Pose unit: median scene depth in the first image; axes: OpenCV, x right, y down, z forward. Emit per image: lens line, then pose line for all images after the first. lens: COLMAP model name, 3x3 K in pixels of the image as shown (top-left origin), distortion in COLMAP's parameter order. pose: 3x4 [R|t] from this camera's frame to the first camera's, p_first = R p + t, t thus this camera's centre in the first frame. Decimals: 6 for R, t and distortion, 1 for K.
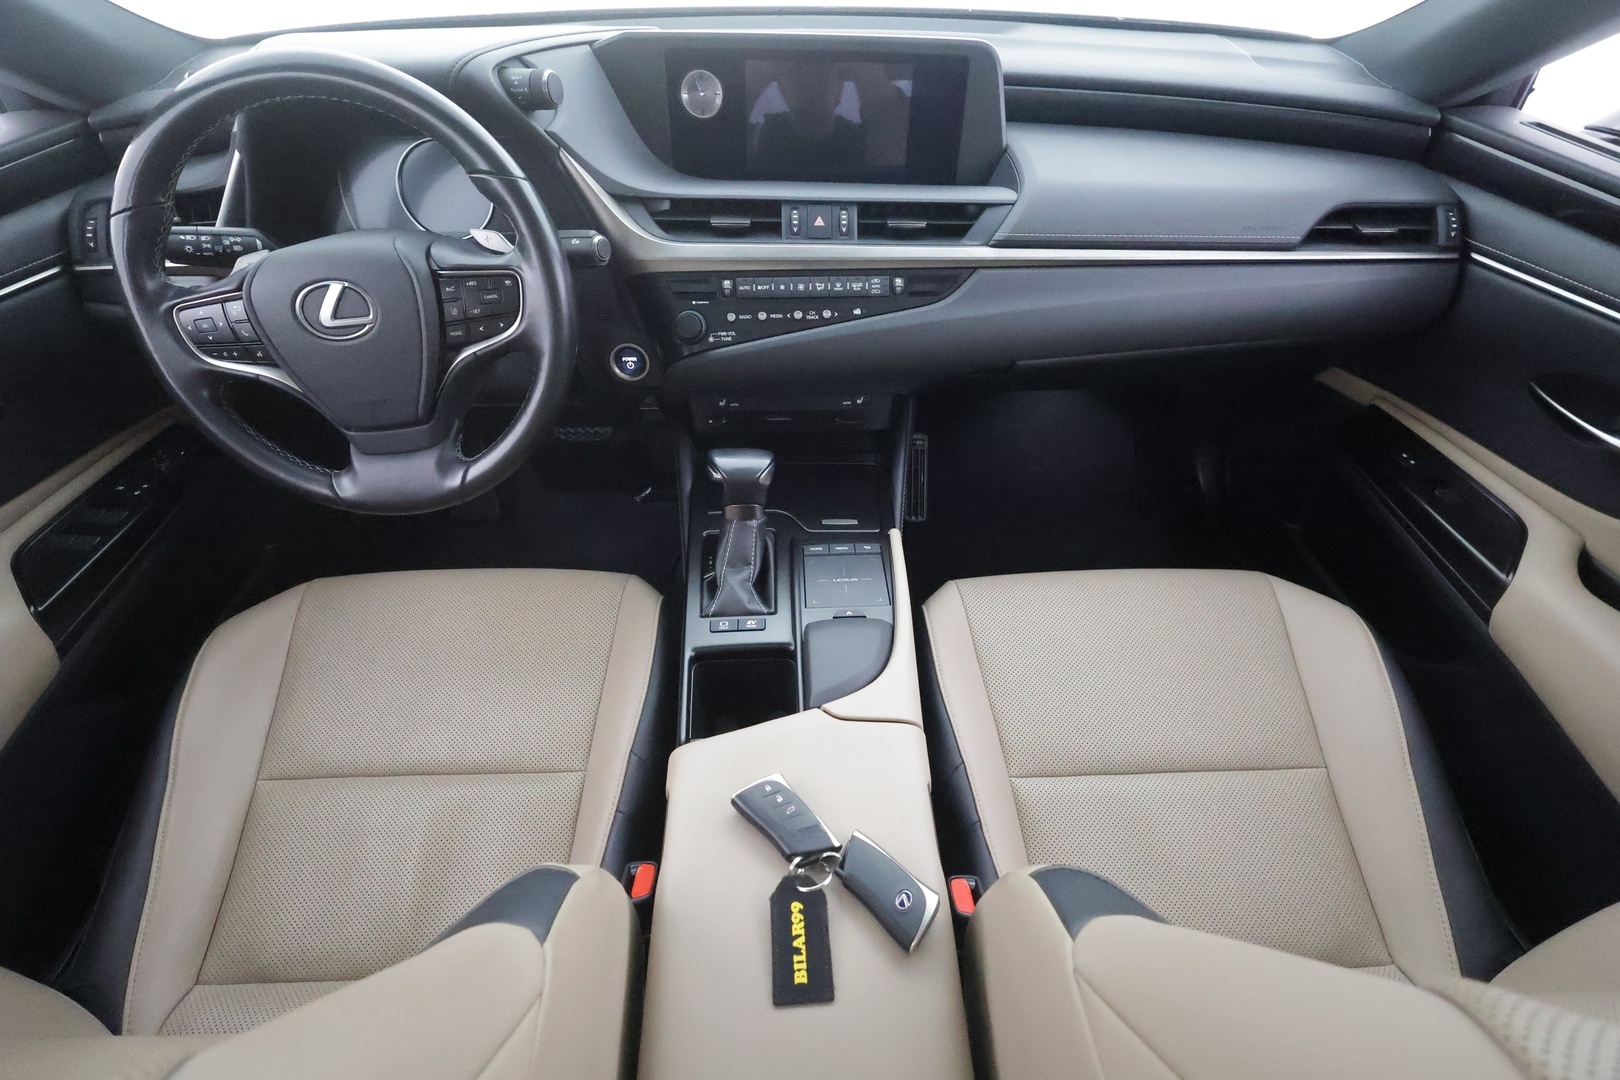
lens RADIAL K [[763.9, 0, 810.0], [0, 763.9, 540.0], [0, 0, 1]] dist [0.002988, -0.000628]
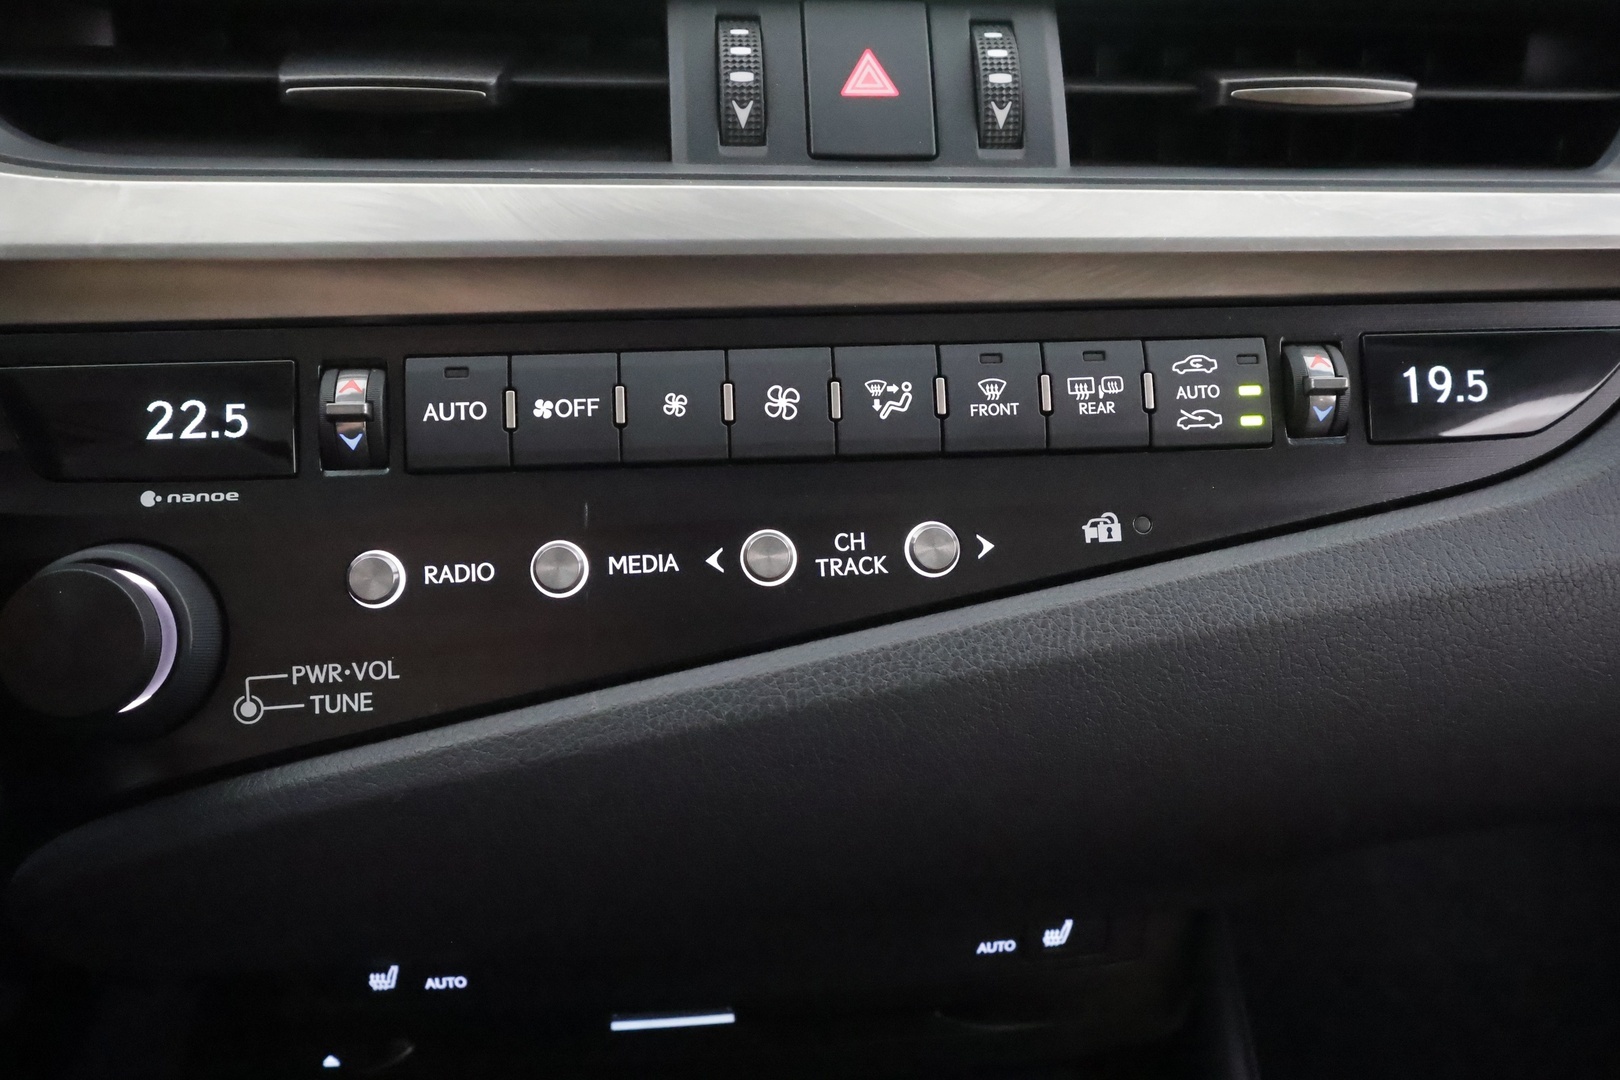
lens RADIAL K [[1294.2, 0, 810.0], [0, 1294.2, 540.0], [0, 0, 1]] dist [0.001991, 0.001895]
pose [[0.998004, -0.021542, 0.059360, -0.023690], [0.036741, 0.962612, -0.268380, -0.220788], [-0.051360, 0.270025, 0.961482, 0.723065]]
